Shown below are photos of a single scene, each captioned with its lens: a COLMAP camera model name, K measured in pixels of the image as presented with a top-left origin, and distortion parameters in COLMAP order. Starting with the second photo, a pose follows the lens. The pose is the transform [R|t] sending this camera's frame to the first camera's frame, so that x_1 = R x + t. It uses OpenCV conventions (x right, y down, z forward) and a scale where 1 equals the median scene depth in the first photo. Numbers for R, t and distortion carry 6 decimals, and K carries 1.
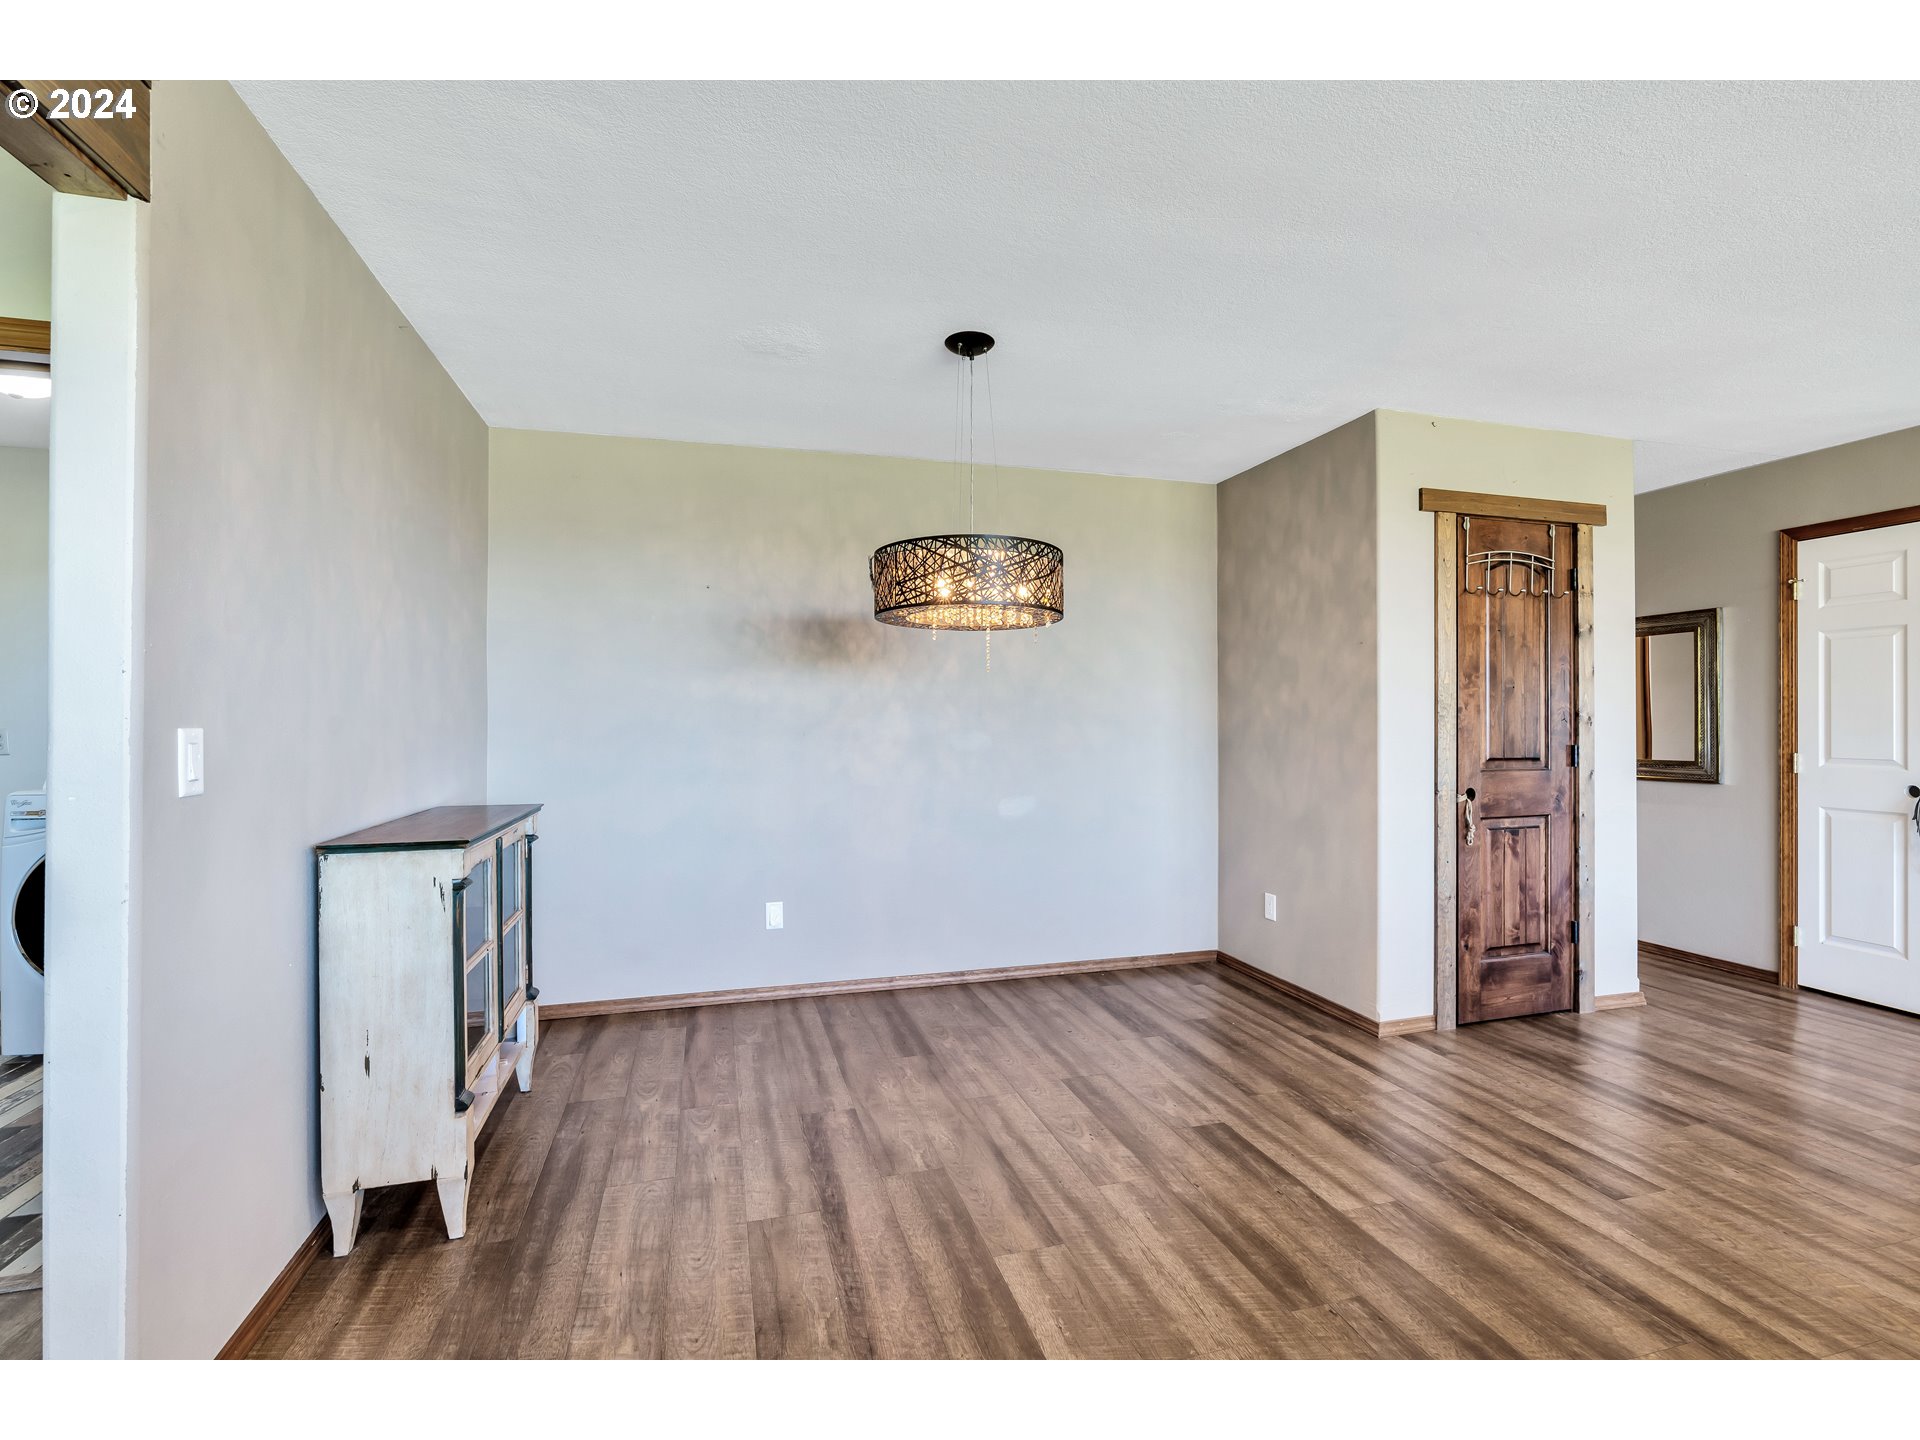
lens RADIAL K [[882.0, 0, 961.3], [0, 882.0, 724.6], [0, 0, 1]] dist [-0.004263, 0.001671]
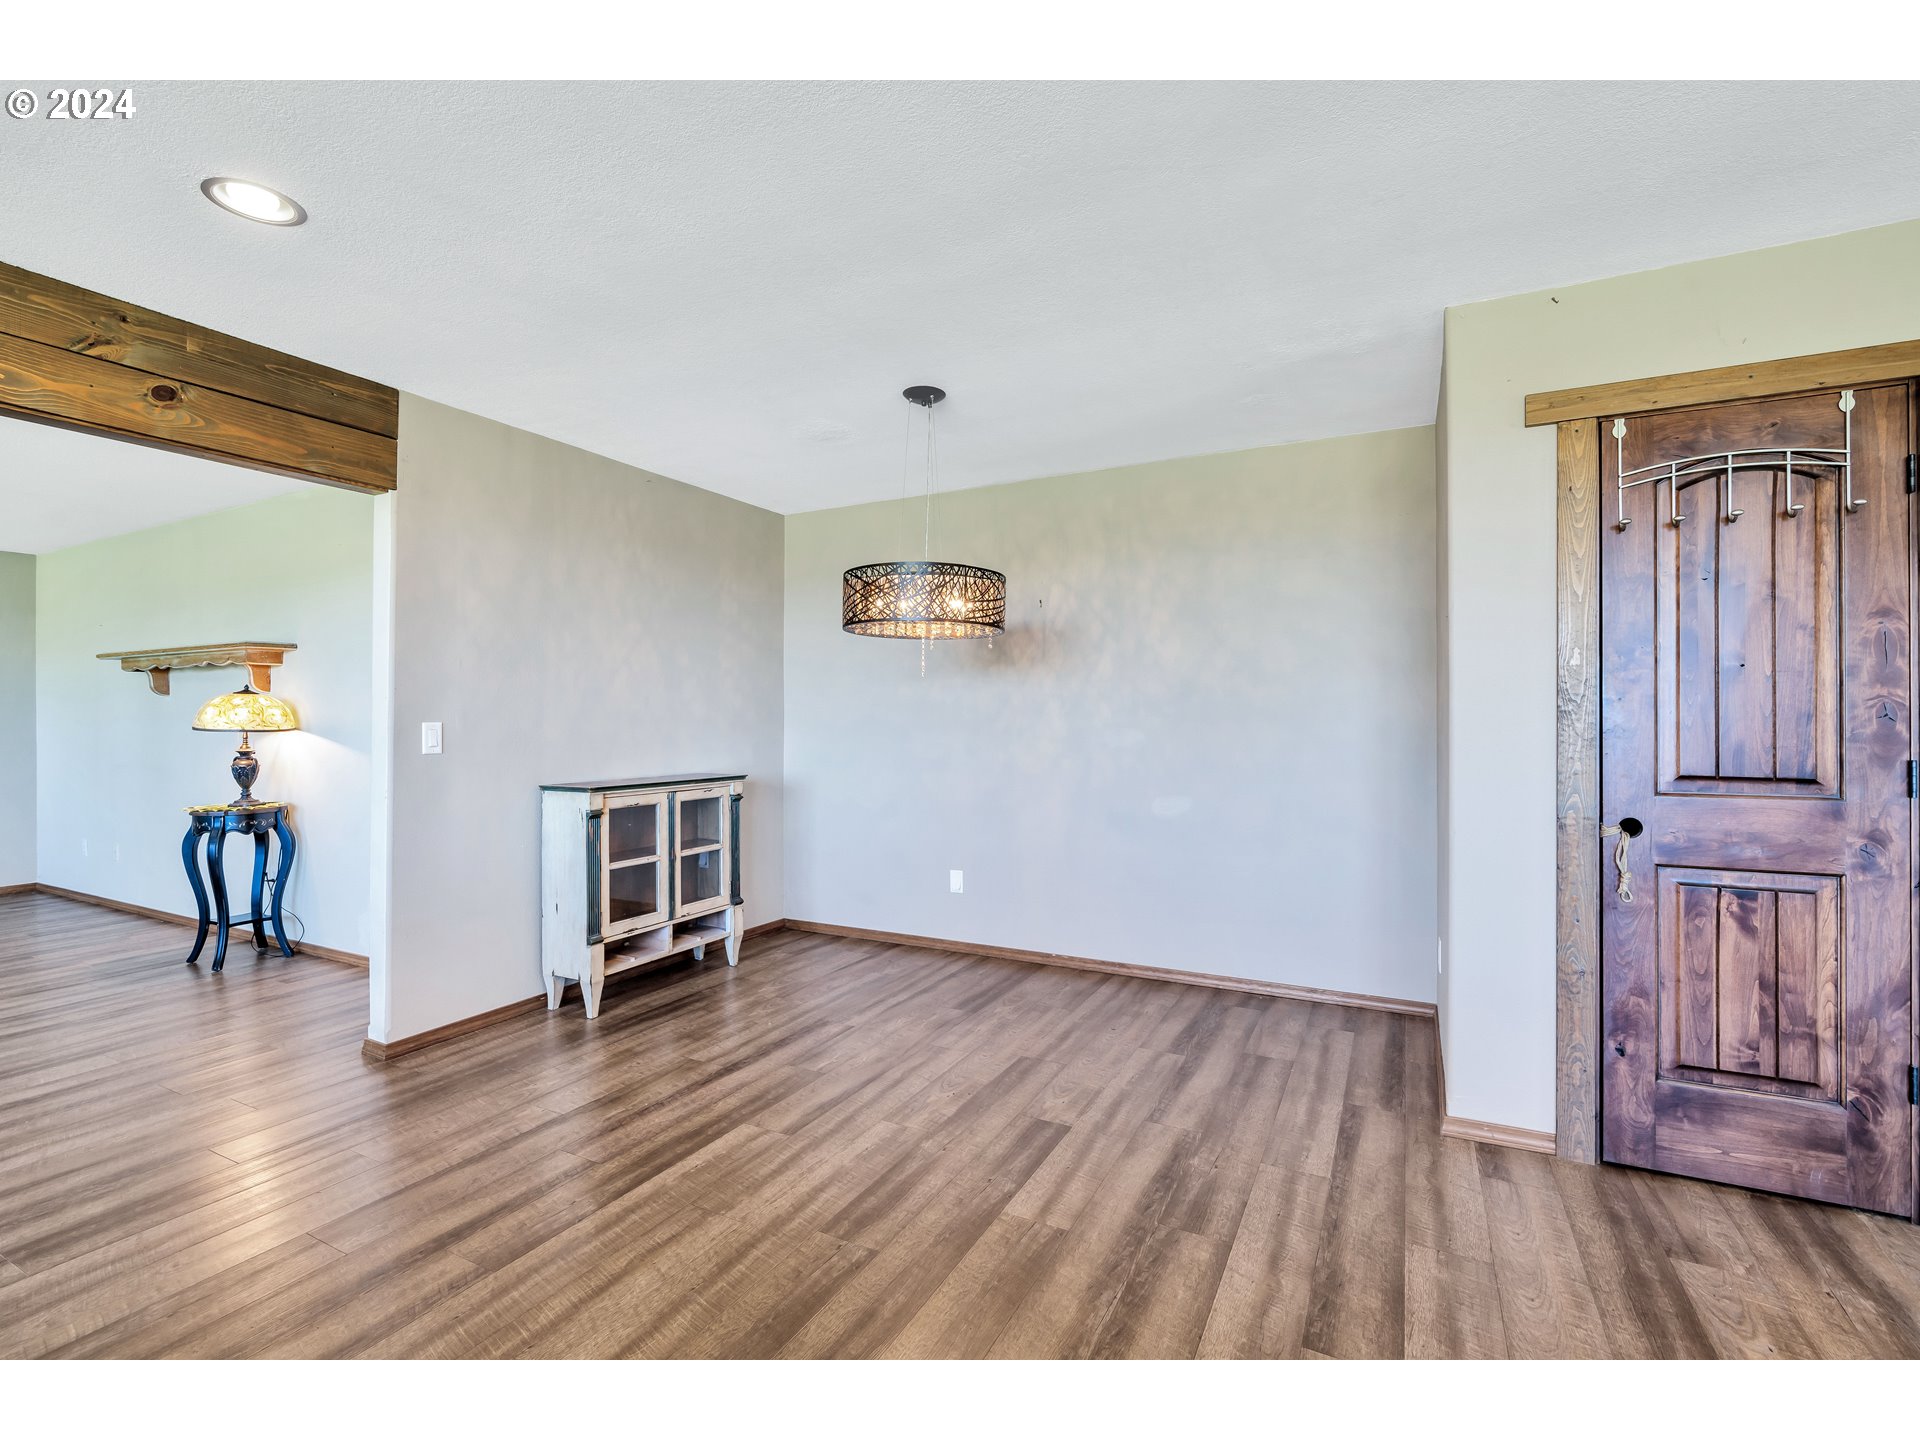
lens RADIAL K [[882.0, 0, 951.3], [0, 882.0, 717.8], [0, 0, 1]] dist [-0.004263, 0.001671]
pose [[0.715441, 0.000079, -0.698673, 0.676358], [-0.002315, 0.999995, -0.002257, -0.002384], [0.698669, 0.003232, 0.715437, 0.151861]]
